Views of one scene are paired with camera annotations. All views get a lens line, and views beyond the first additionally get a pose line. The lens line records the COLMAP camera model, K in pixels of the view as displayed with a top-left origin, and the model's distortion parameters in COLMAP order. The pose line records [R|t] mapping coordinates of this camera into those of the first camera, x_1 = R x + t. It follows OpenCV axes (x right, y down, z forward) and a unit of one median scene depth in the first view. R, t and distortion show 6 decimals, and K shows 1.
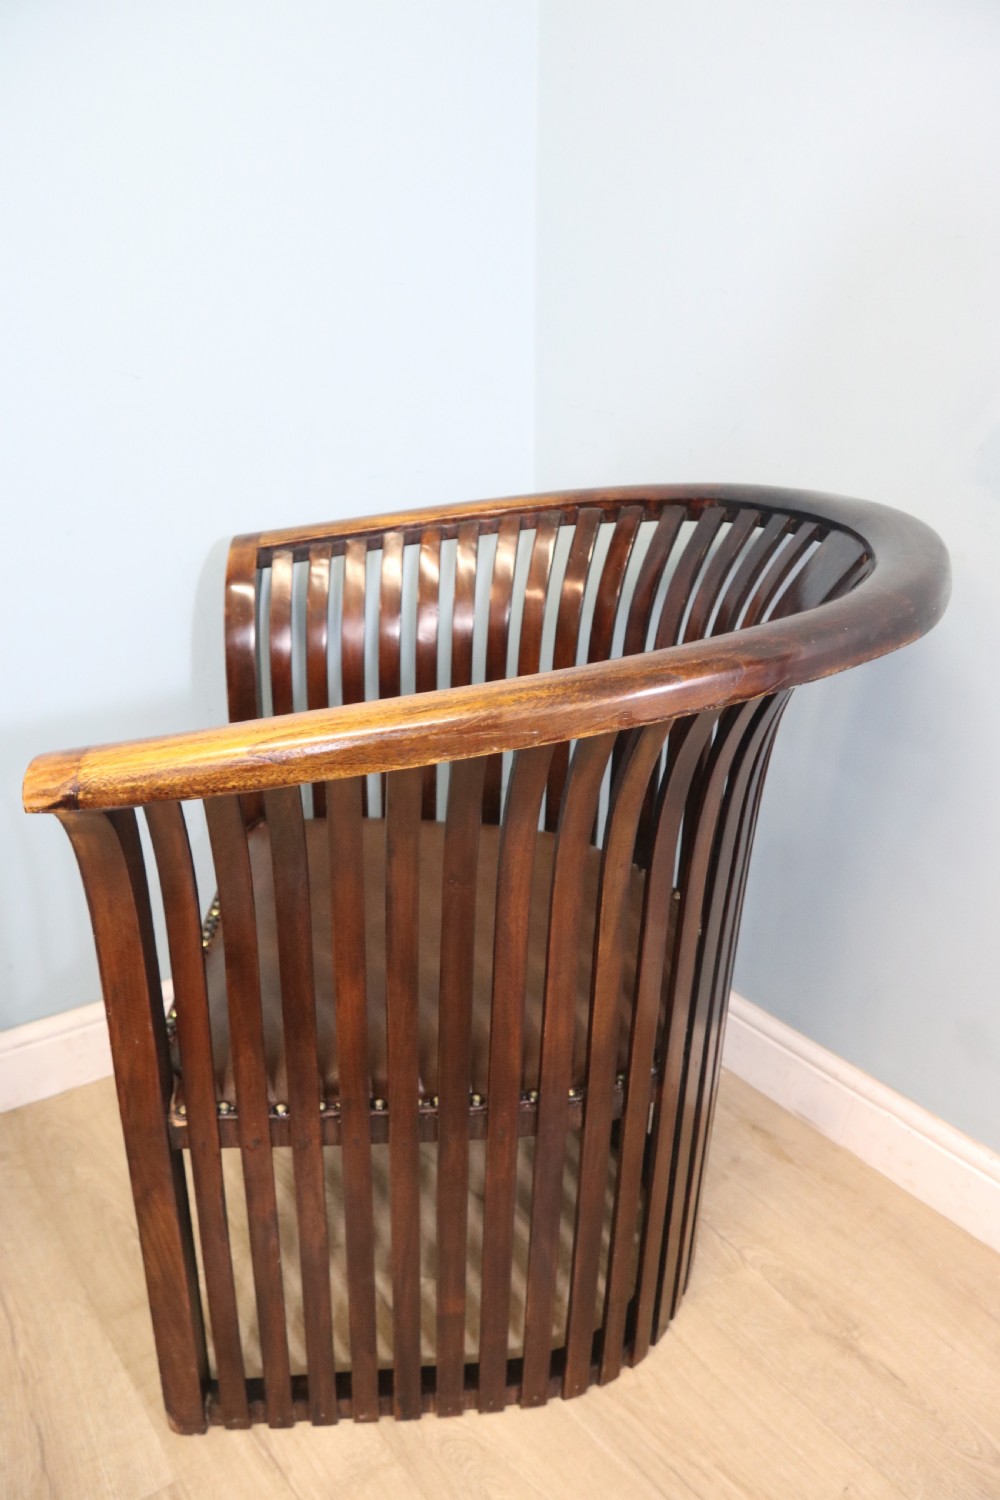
lens RADIAL K [[1164.4, 0, 485.9], [0, 1164.4, 752.4], [0, 0, 1]] dist [-0.175054, 0.106800]
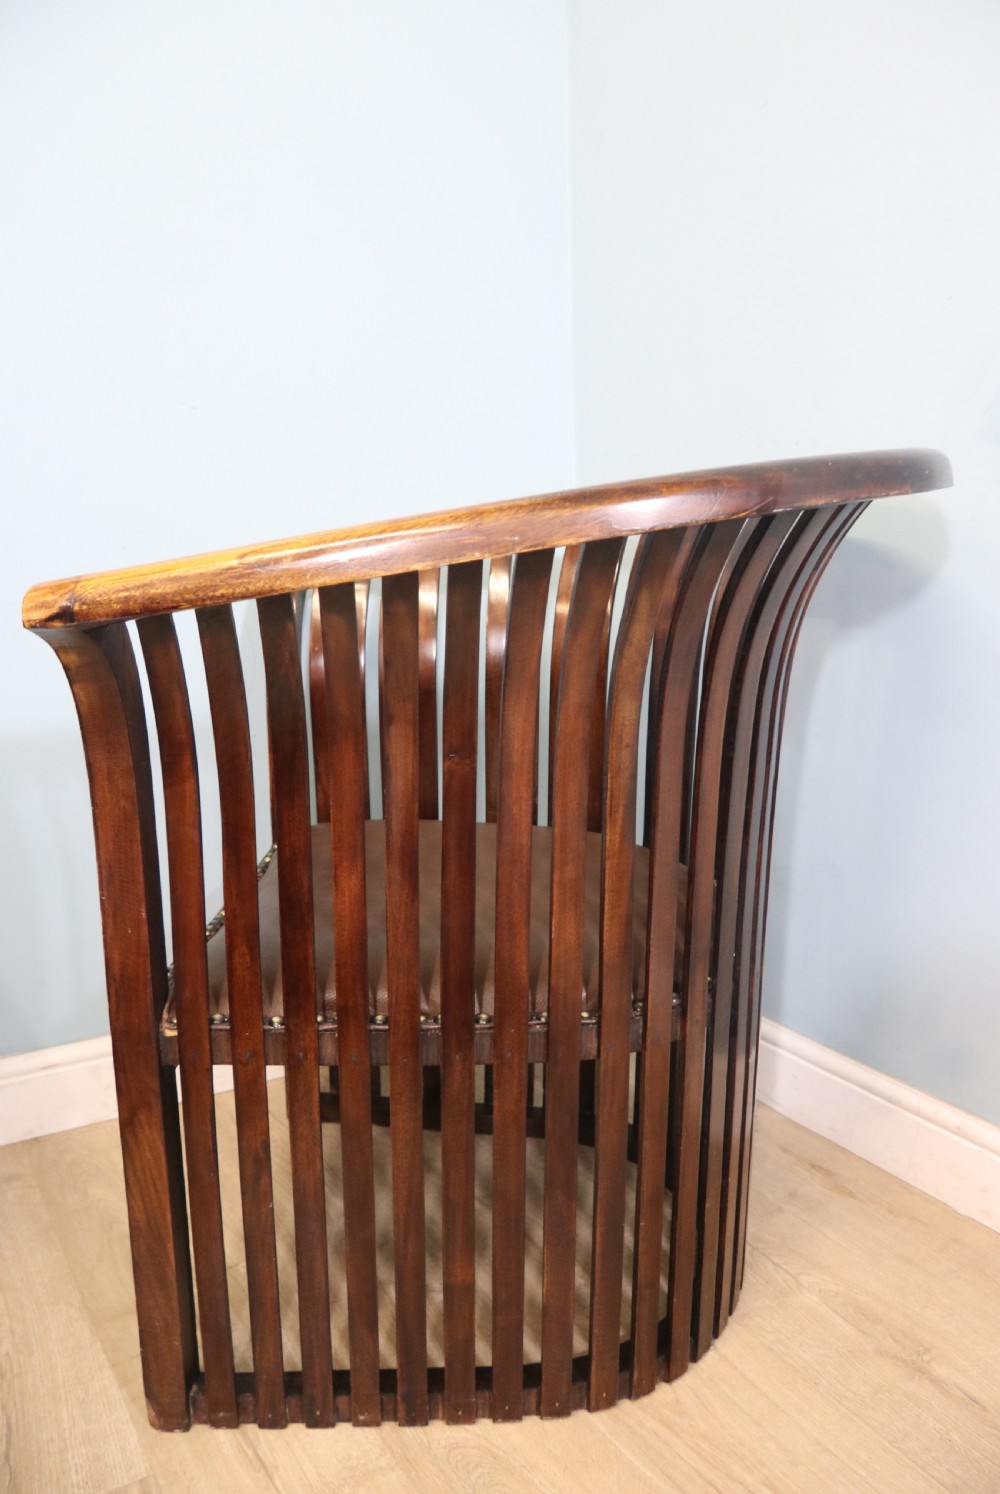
lens RADIAL K [[1155.9, 0, 498.0], [0, 1155.9, 740.8], [0, 0, 1]] dist [-0.174697, 0.110239]
pose [[0.997681, -0.008774, -0.067490, 0.064213], [-0.004655, 0.980534, -0.196295, 0.245078], [0.067898, 0.196154, 0.978220, 0.035490]]
